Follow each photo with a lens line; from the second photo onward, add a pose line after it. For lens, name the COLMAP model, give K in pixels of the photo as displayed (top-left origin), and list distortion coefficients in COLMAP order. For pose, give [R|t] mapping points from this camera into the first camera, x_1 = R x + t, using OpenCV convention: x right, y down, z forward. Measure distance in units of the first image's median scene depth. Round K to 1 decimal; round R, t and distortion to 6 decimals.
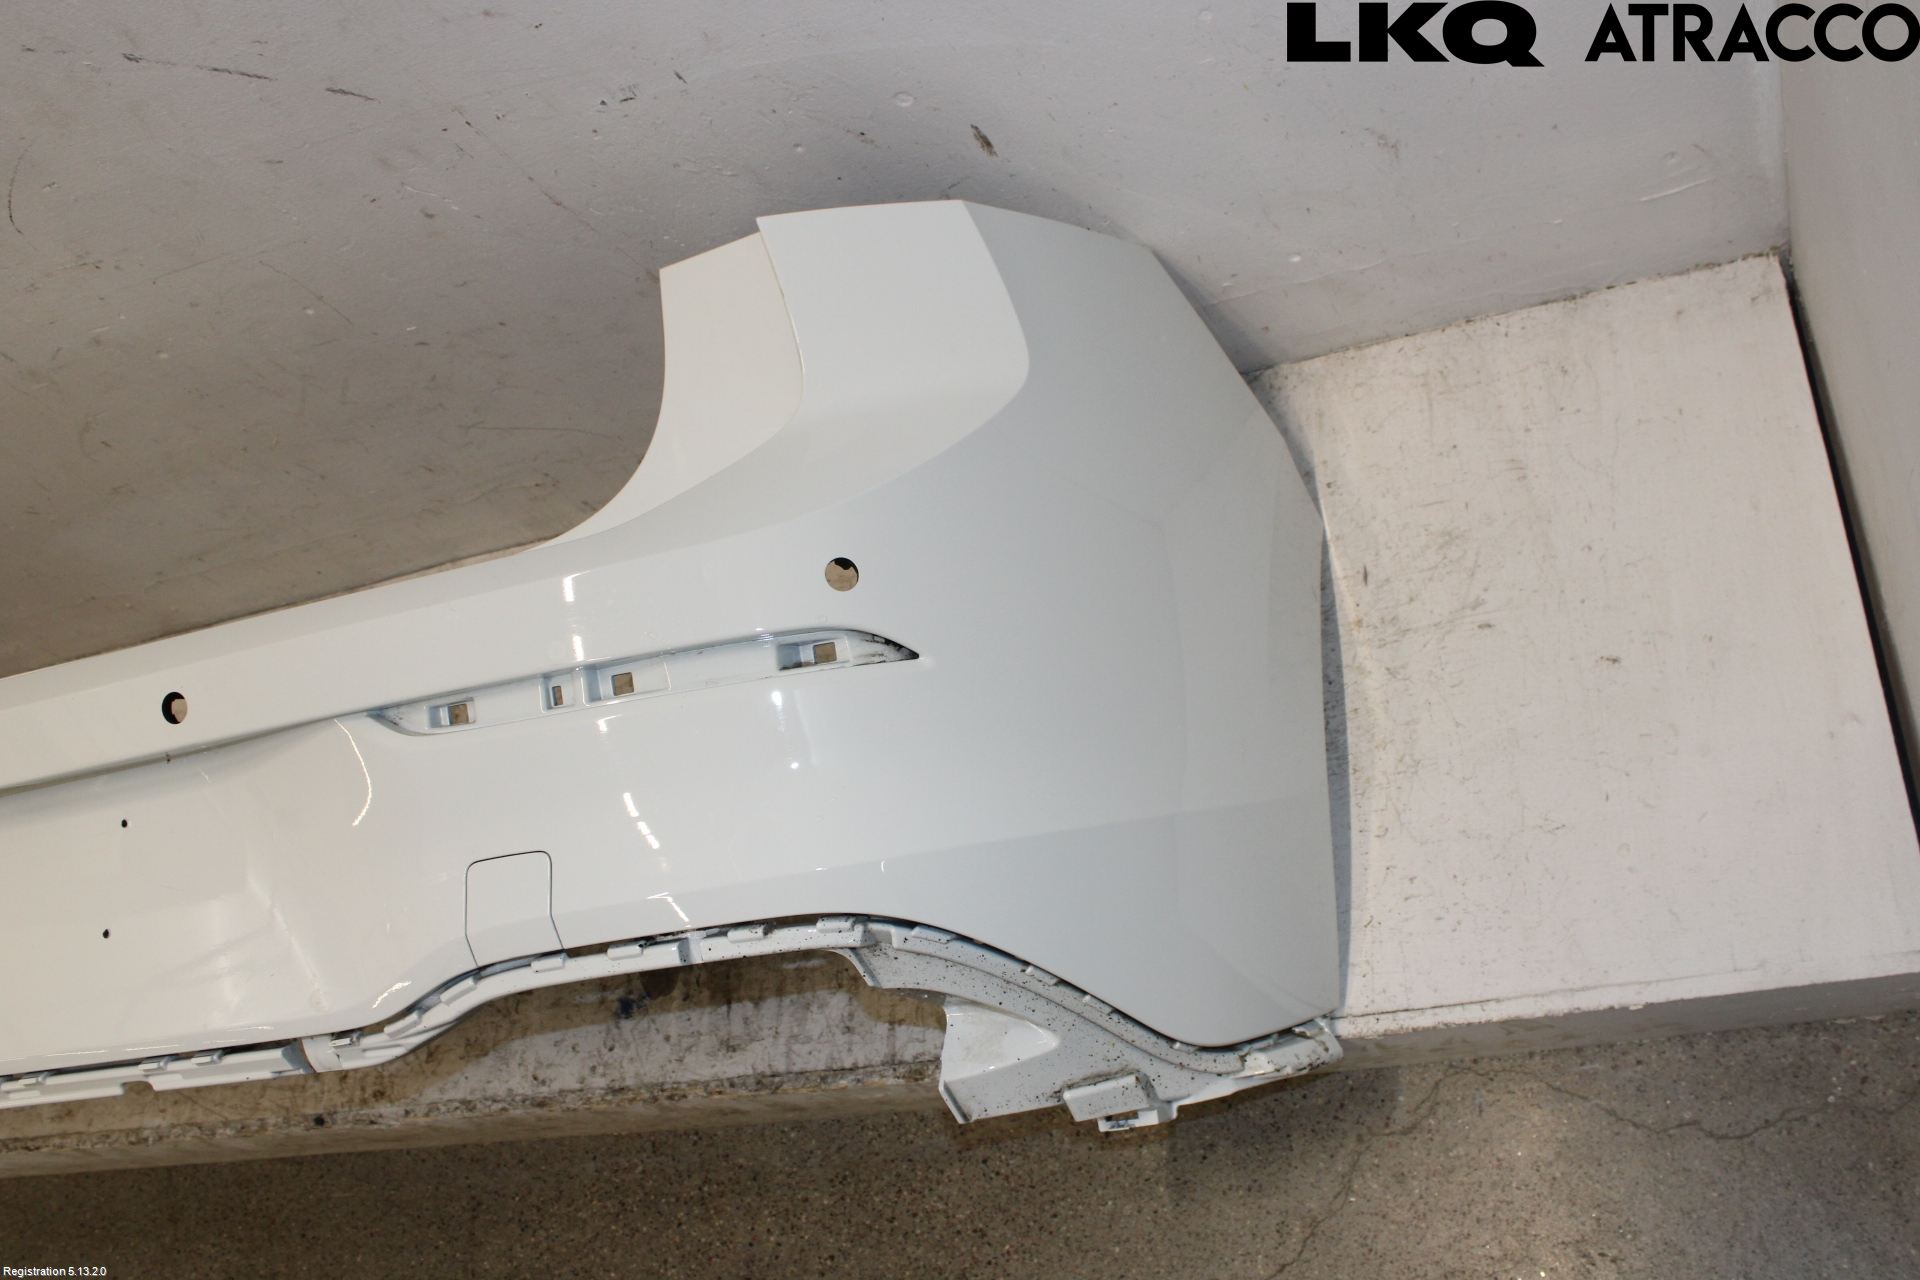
lens RADIAL K [[1813.9, 0, 960.0], [0, 1813.9, 640.0], [0, 0, 1]] dist [-0.147867, 0.141699]
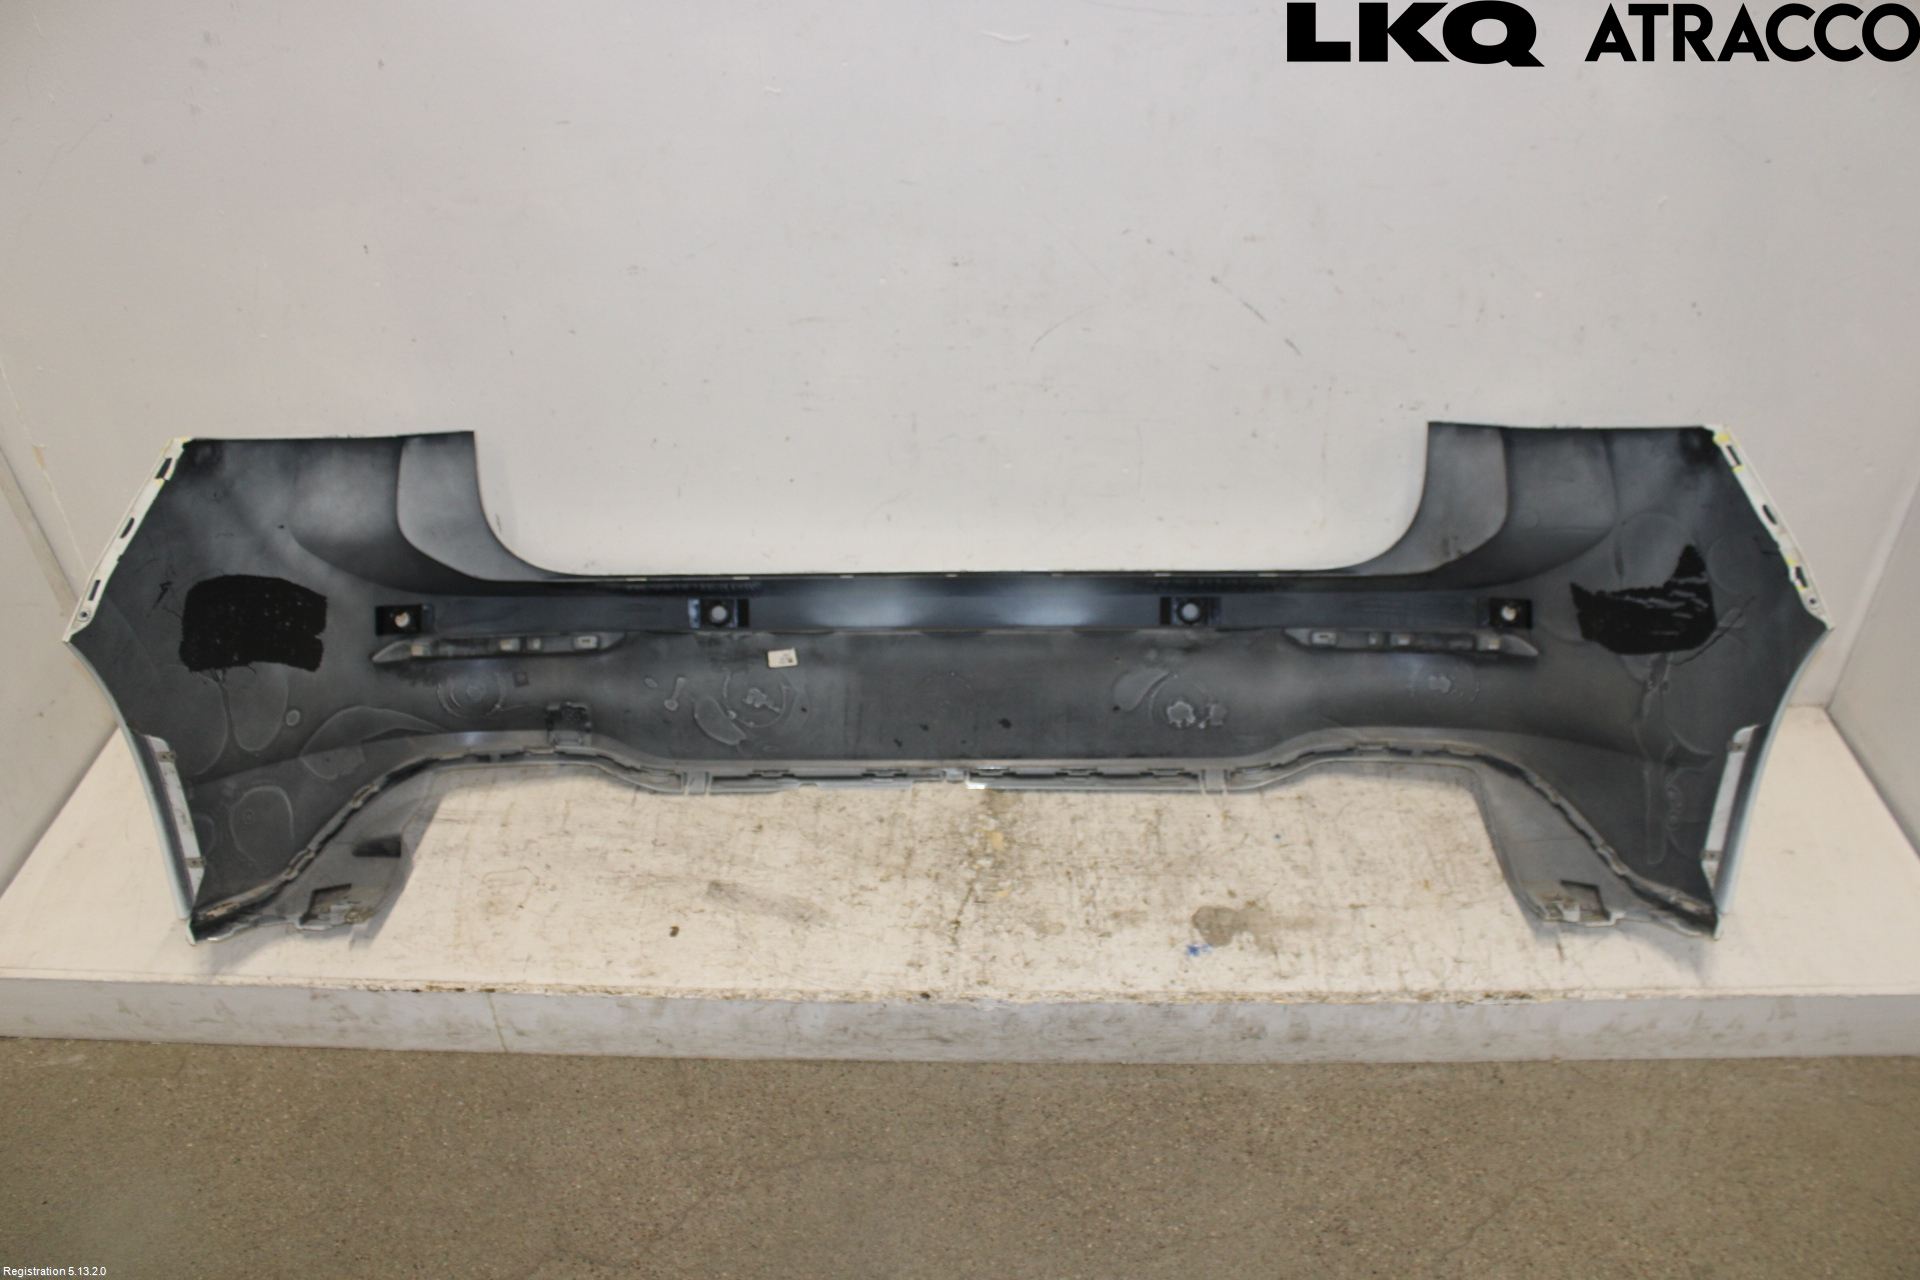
lens RADIAL K [[1568.8, 0, 960.0], [0, 1568.8, 640.0], [0, 0, 1]] dist [-0.162786, 0.133586]
pose [[0.913782, 0.337232, 0.226443, -0.680066], [-0.192097, 0.849945, -0.490603, 0.601696], [-0.357911, 0.404805, 0.841446, -0.093178]]
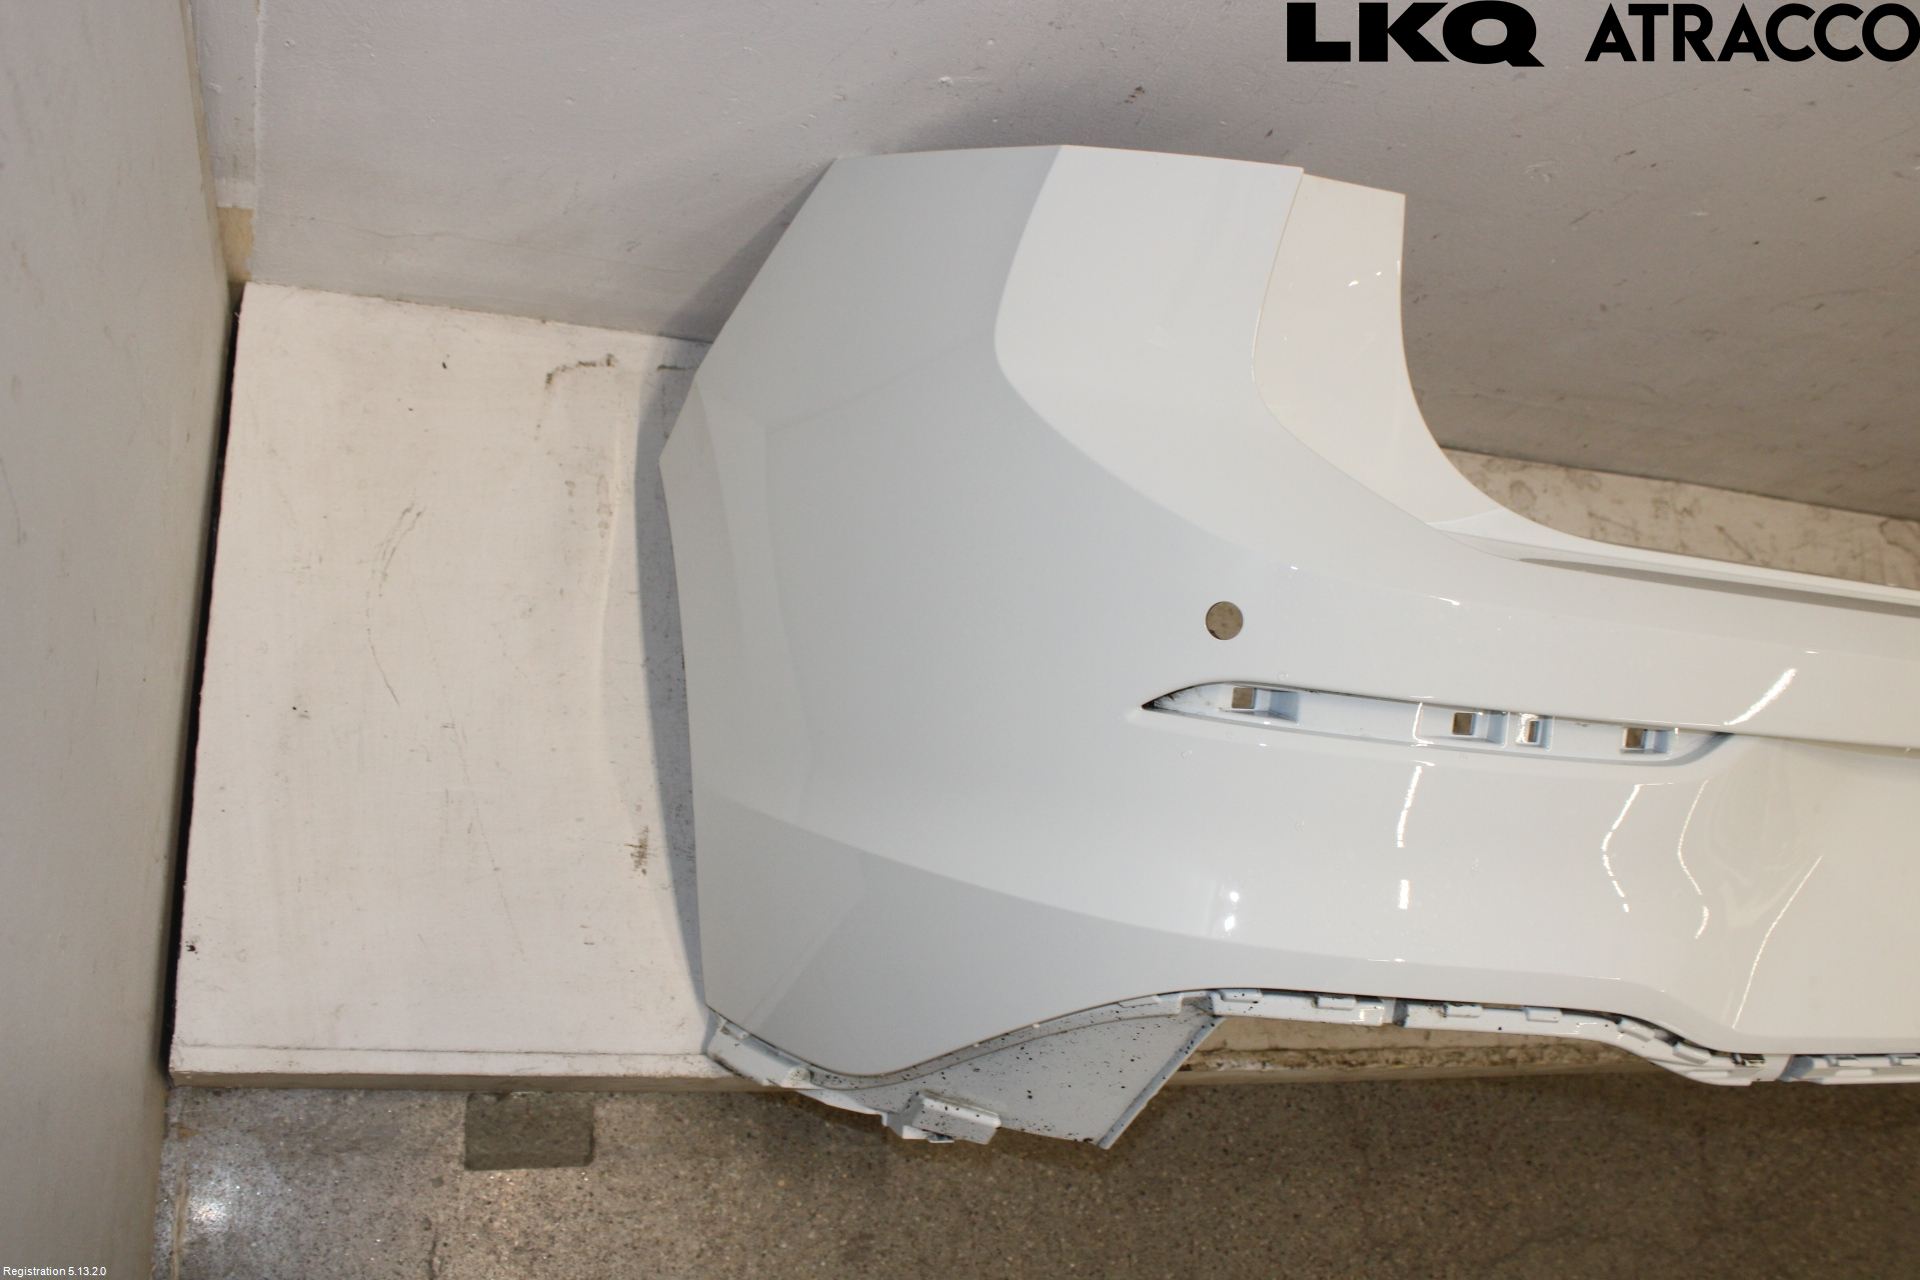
lens RADIAL K [[1813.9, 0, 960.0], [0, 1813.9, 640.0], [0, 0, 1]] dist [-0.147867, 0.141699]
pose [[0.685148, 0.205405, 0.698843, -1.343573], [-0.267252, 0.963395, -0.021149, 0.182928], [-0.677605, -0.172277, 0.714963, 0.616848]]
